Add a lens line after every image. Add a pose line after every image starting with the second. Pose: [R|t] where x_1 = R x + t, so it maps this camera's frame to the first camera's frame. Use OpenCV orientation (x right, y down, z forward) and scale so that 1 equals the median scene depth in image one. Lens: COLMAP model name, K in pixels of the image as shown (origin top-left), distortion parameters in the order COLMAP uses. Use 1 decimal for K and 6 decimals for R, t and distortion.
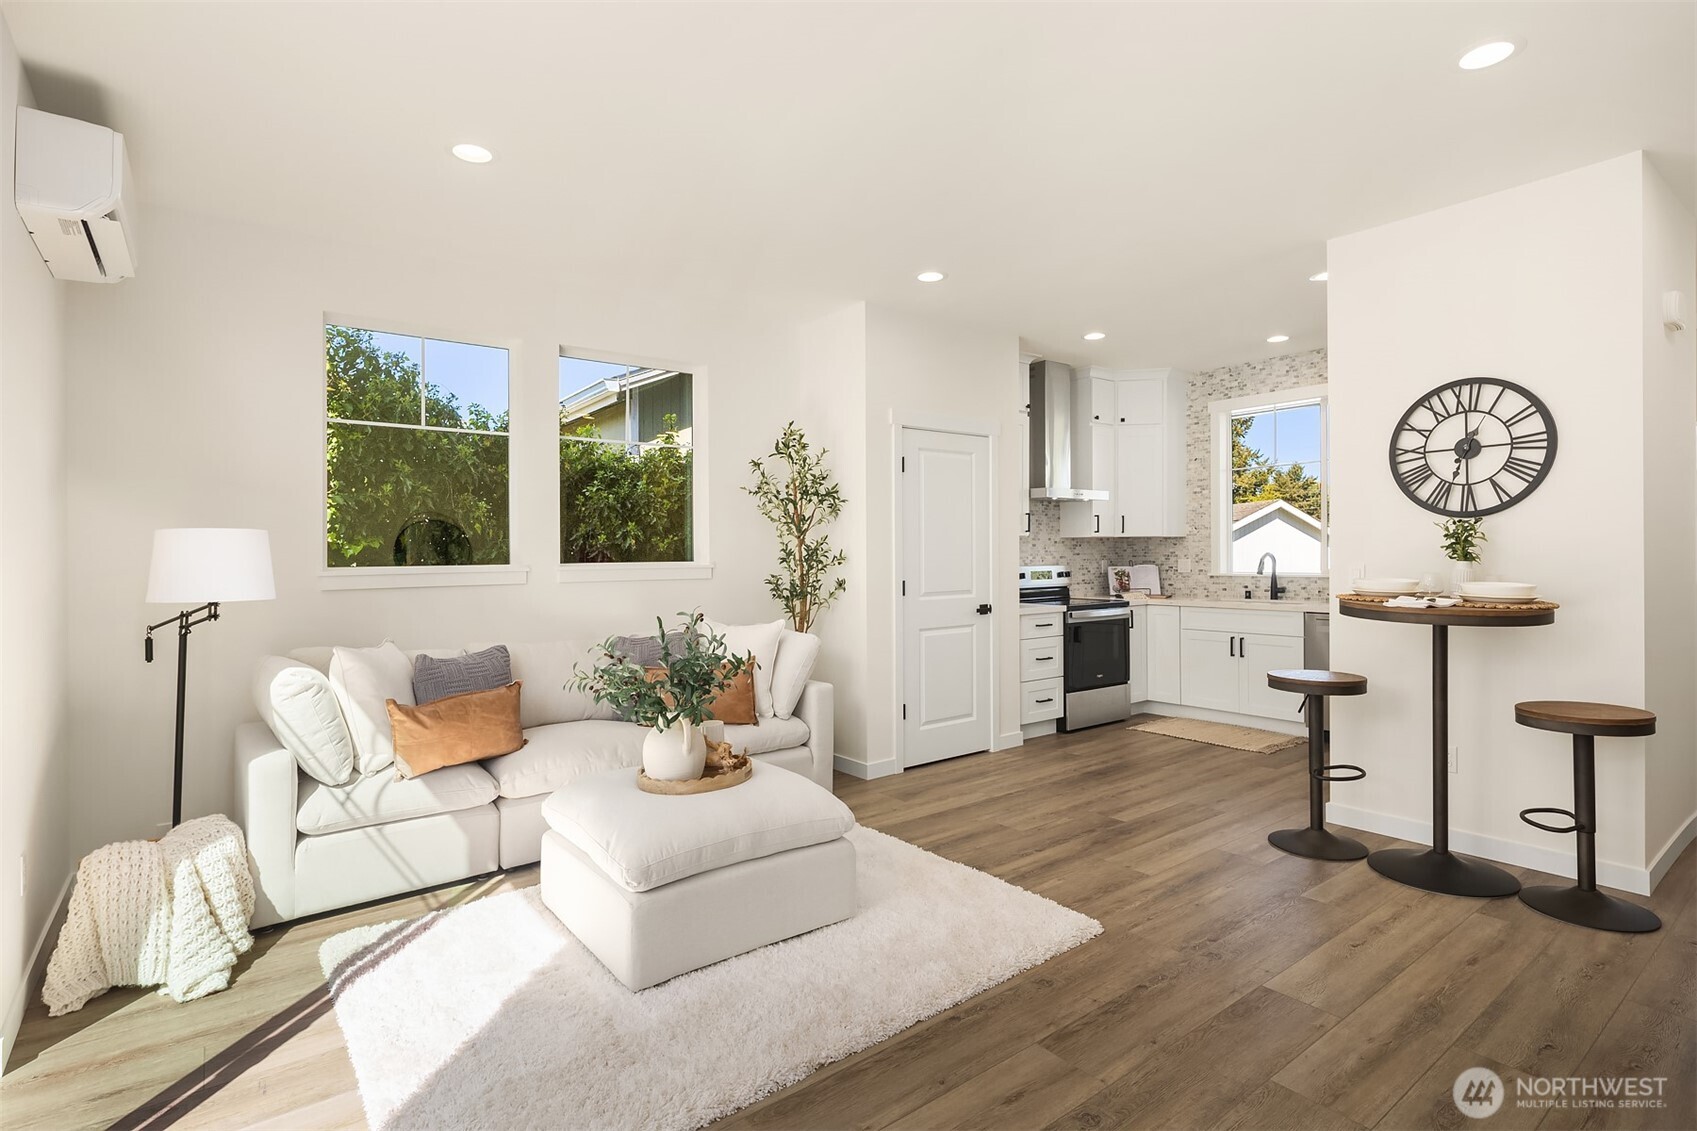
lens RADIAL K [[847.6, 0, 842.2], [0, 847.6, 552.8], [0, 0, 1]] dist [0.031952, -0.022886]
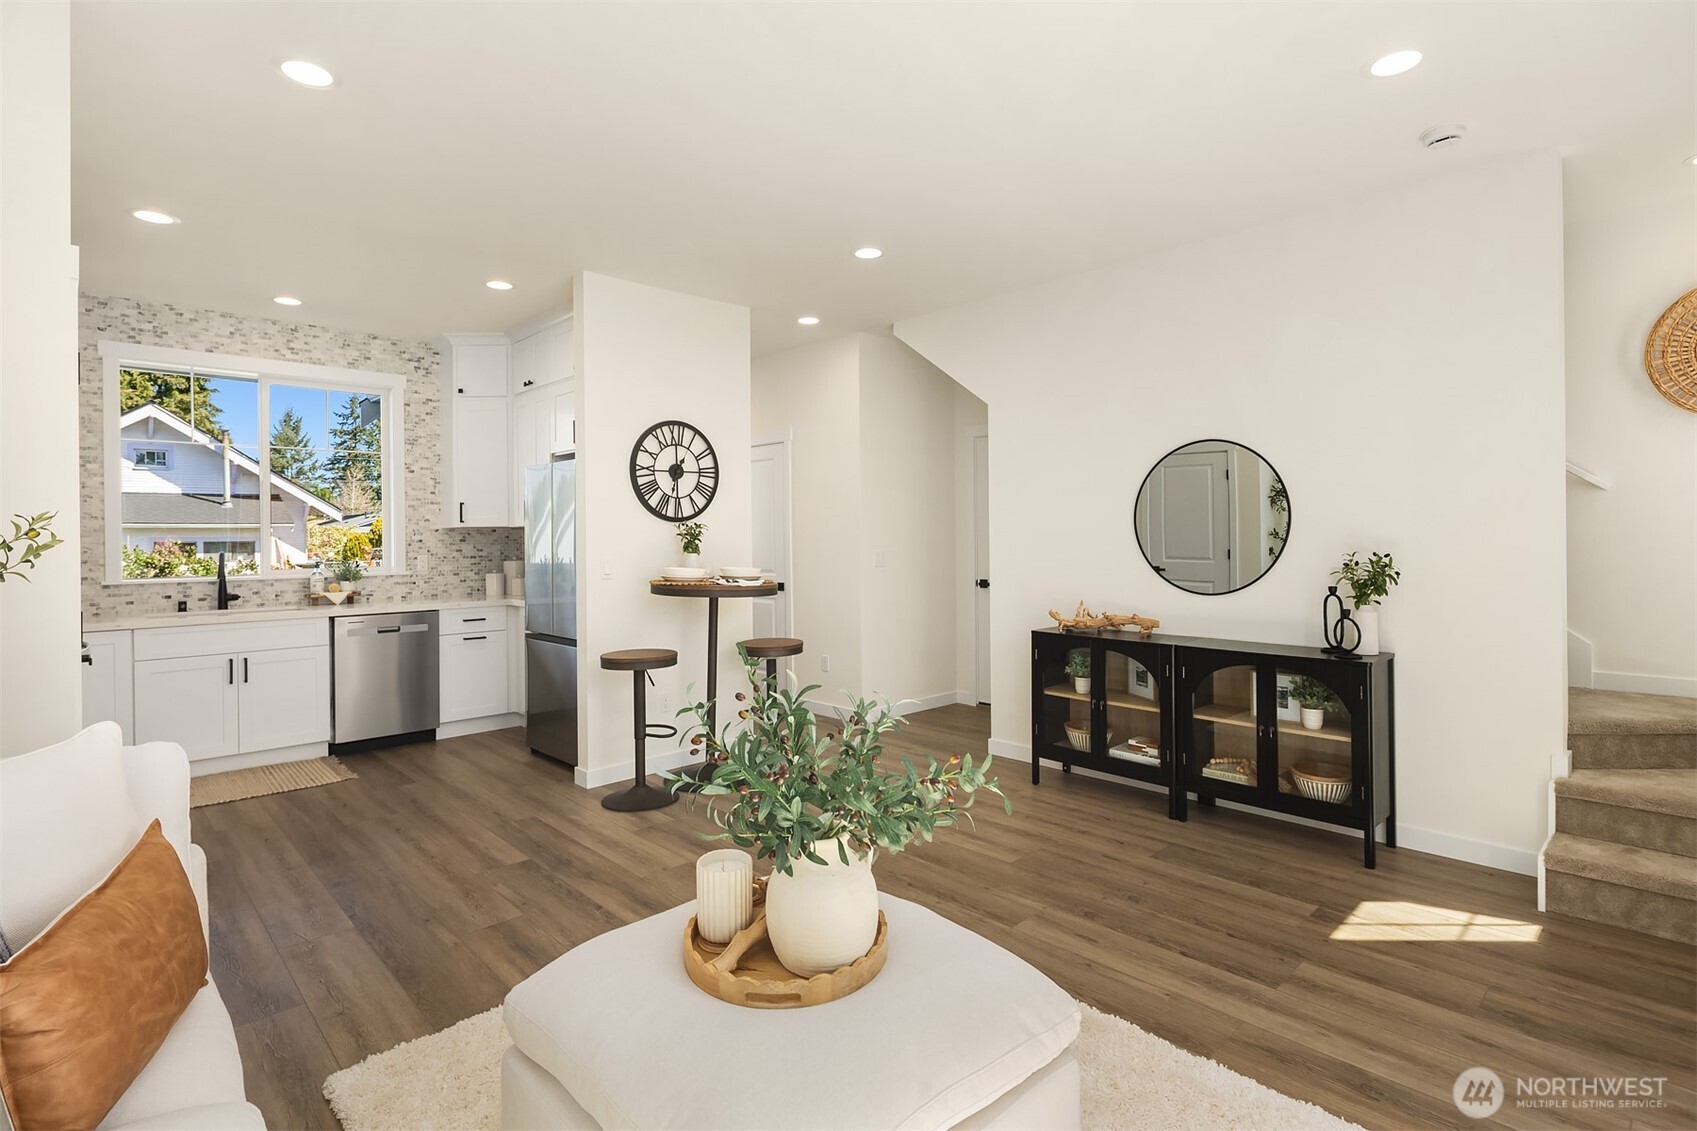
lens RADIAL K [[843.7, 0, 841.1], [0, 843.7, 540.4], [0, 0, 1]] dist [0.007627, -0.009743]
pose [[-0.126257, 0.007015, 0.991973, -0.543535], [0.009142, 0.999941, -0.005908, -0.000860], [-0.991955, 0.008323, -0.126314, 0.764517]]
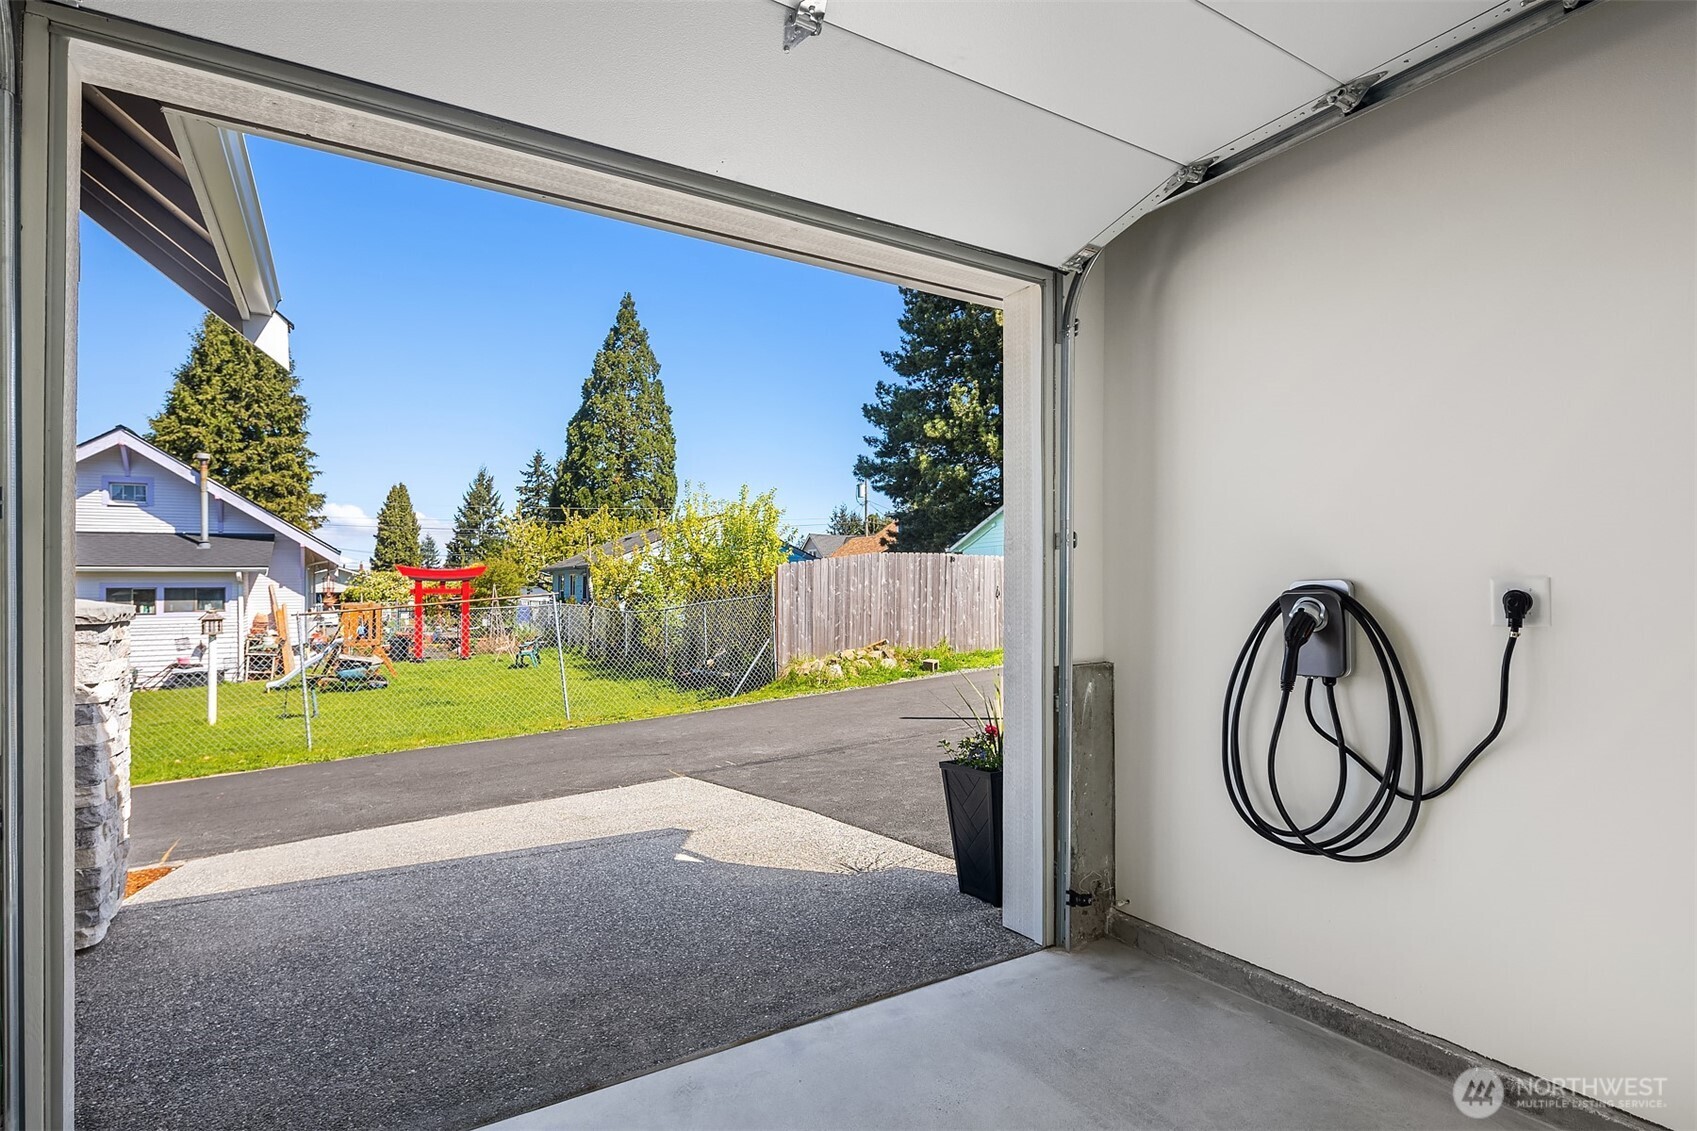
lens RADIAL K [[788.5, 0, 846.2], [0, 788.5, 596.5], [0, 0, 1]] dist [-0.000776, -0.000115]
pose [[0.122600, 0.005065, 0.992443, 1.025009], [0.003759, 0.999977, -0.005568, 0.018337], [-0.992449, 0.004413, 0.122578, 0.096550]]
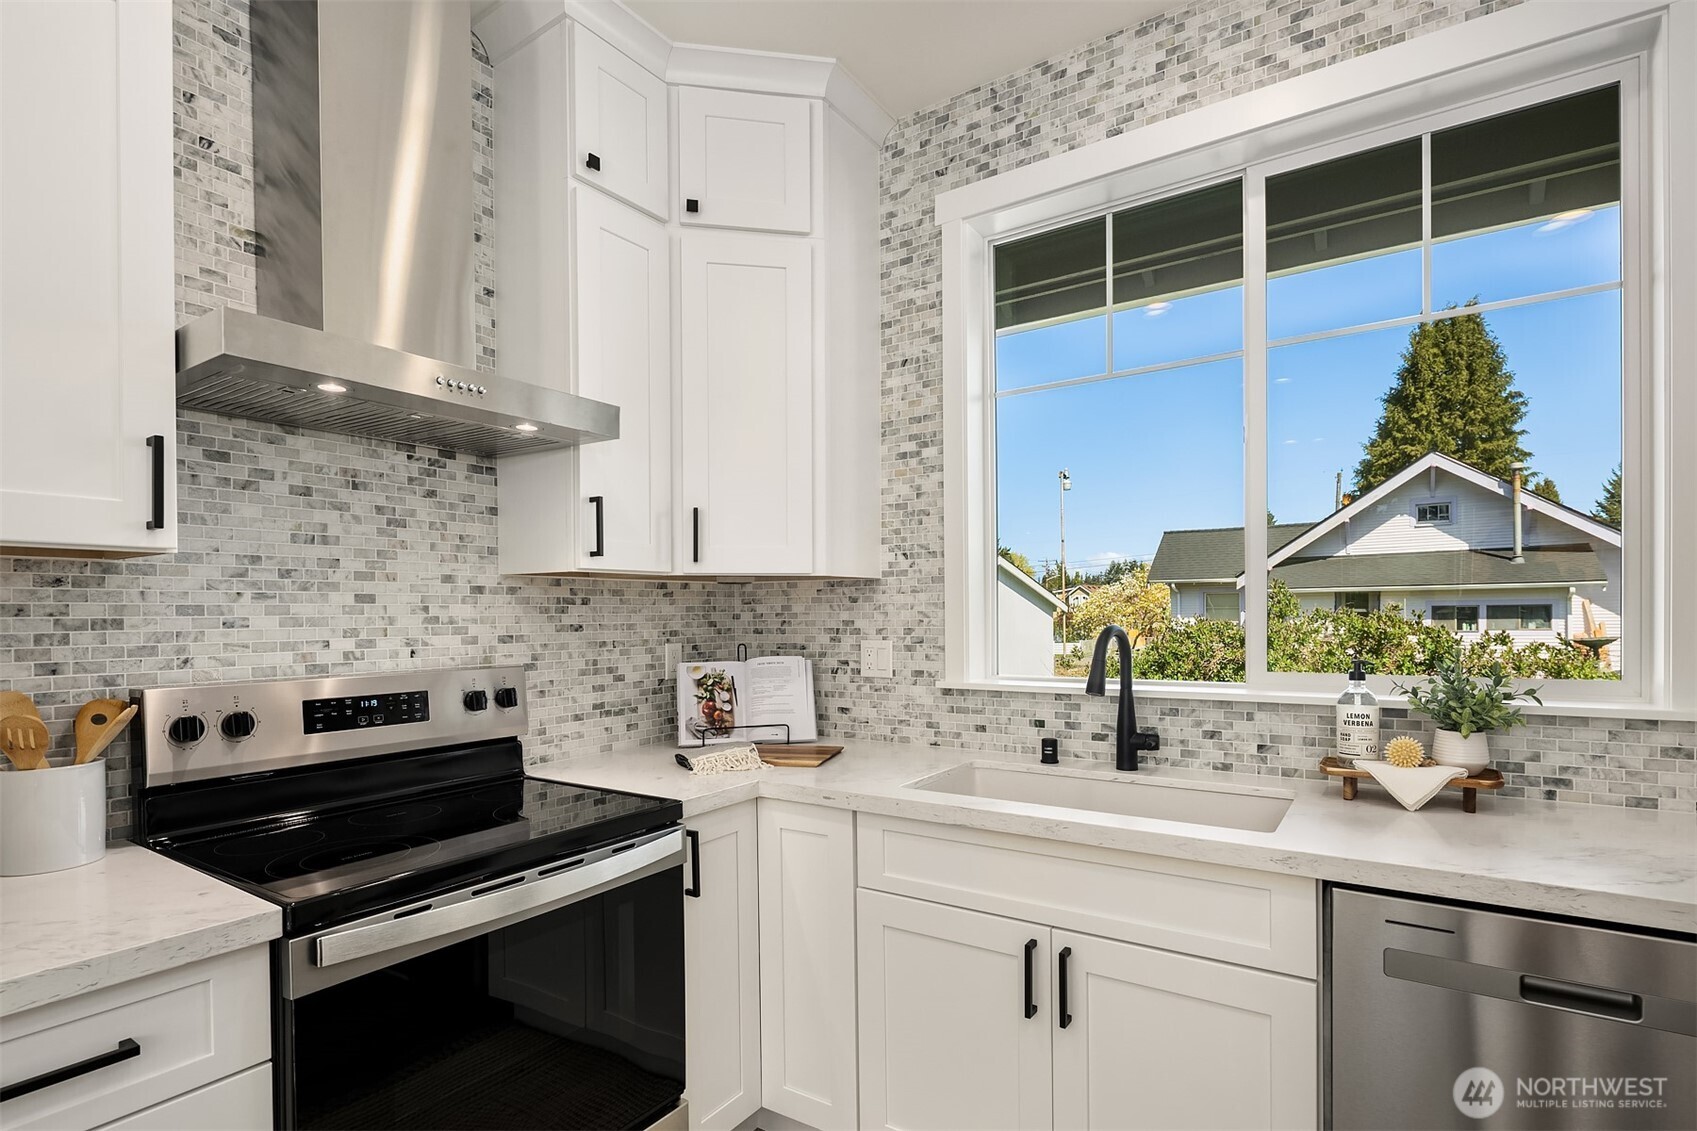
lens RADIAL K [[814.8, 0, 890.5], [0, 814.8, 627.9], [0, 0, 1]] dist [0.000172, -0.000336]
pose [[0.932396, -0.006670, 0.361378, 0.461133], [0.002164, 0.999915, 0.012870, -0.004124], [-0.361433, -0.011218, 0.932331, 1.102603]]
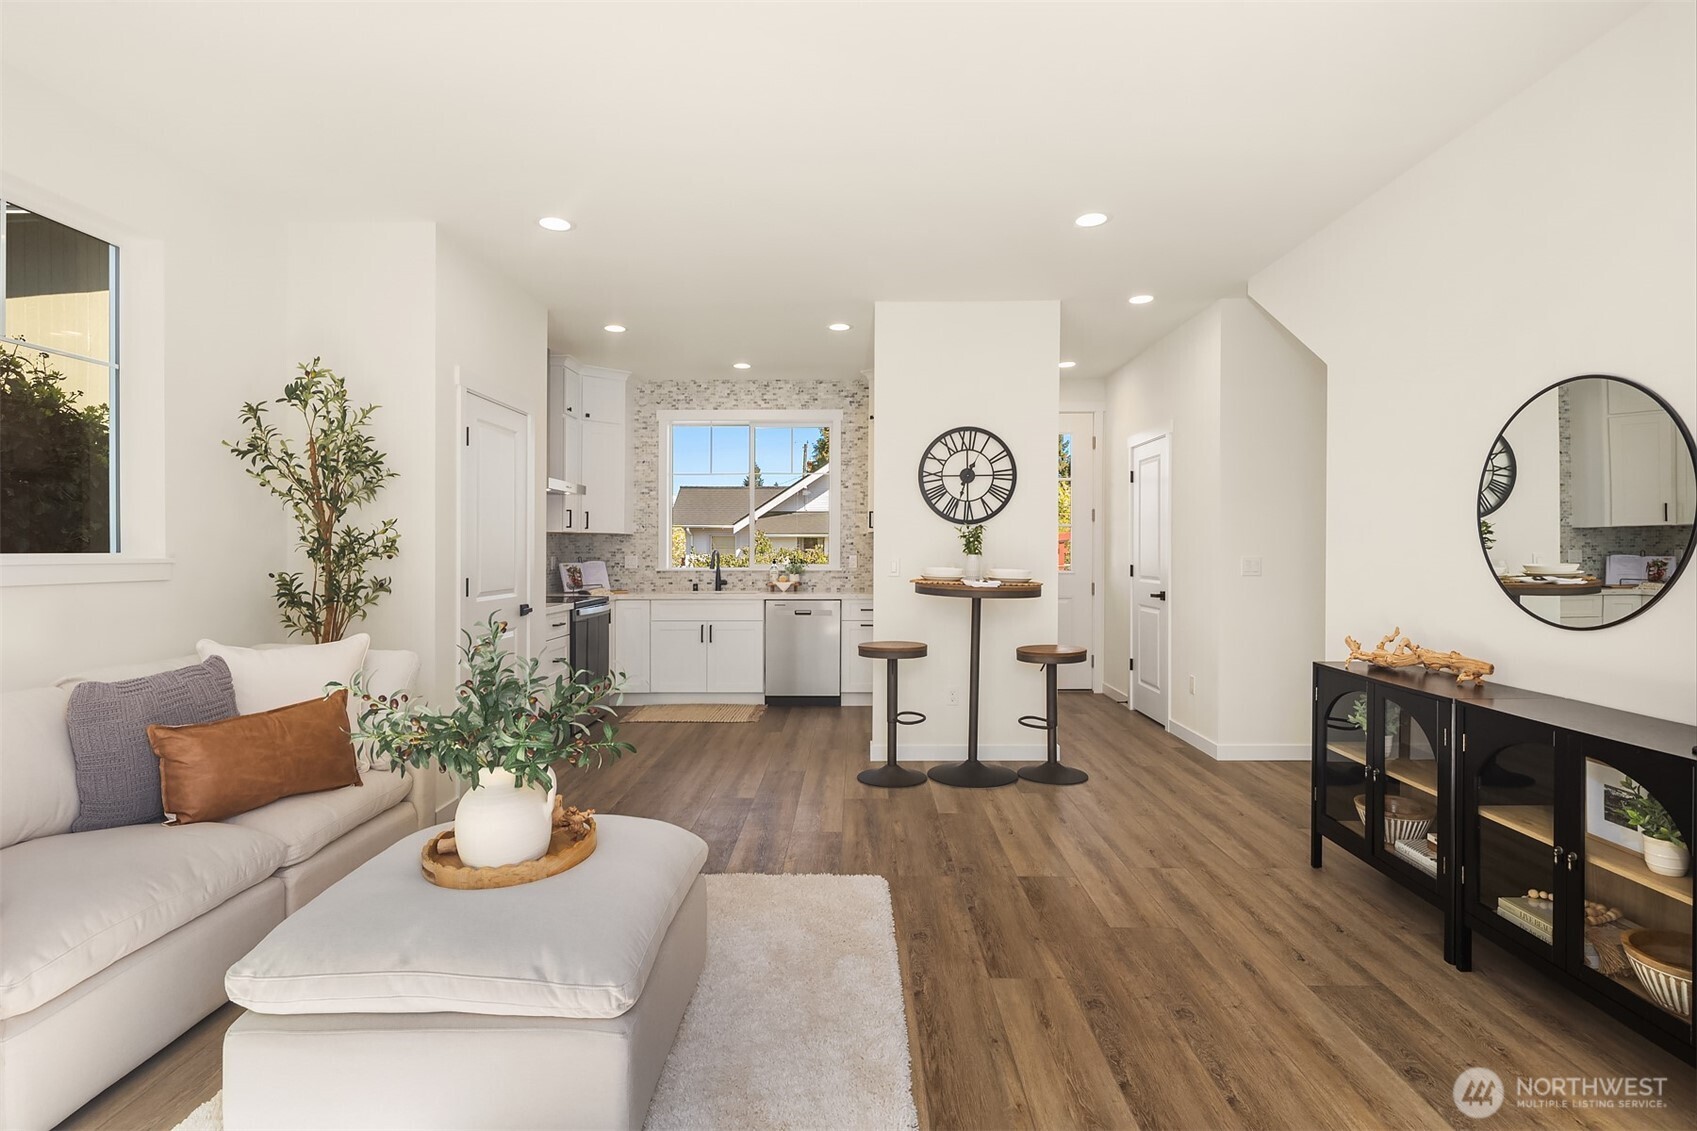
lens RADIAL K [[828.0, 0, 848.5], [0, 828.0, 565.5], [0, 0, 1]] dist [-0.010509, -0.000180]
pose [[0.608903, -0.004488, 0.793232, -0.403497], [-0.006482, 0.999922, 0.010633, 0.011467], [-0.793218, -0.011616, 0.608827, 0.267873]]
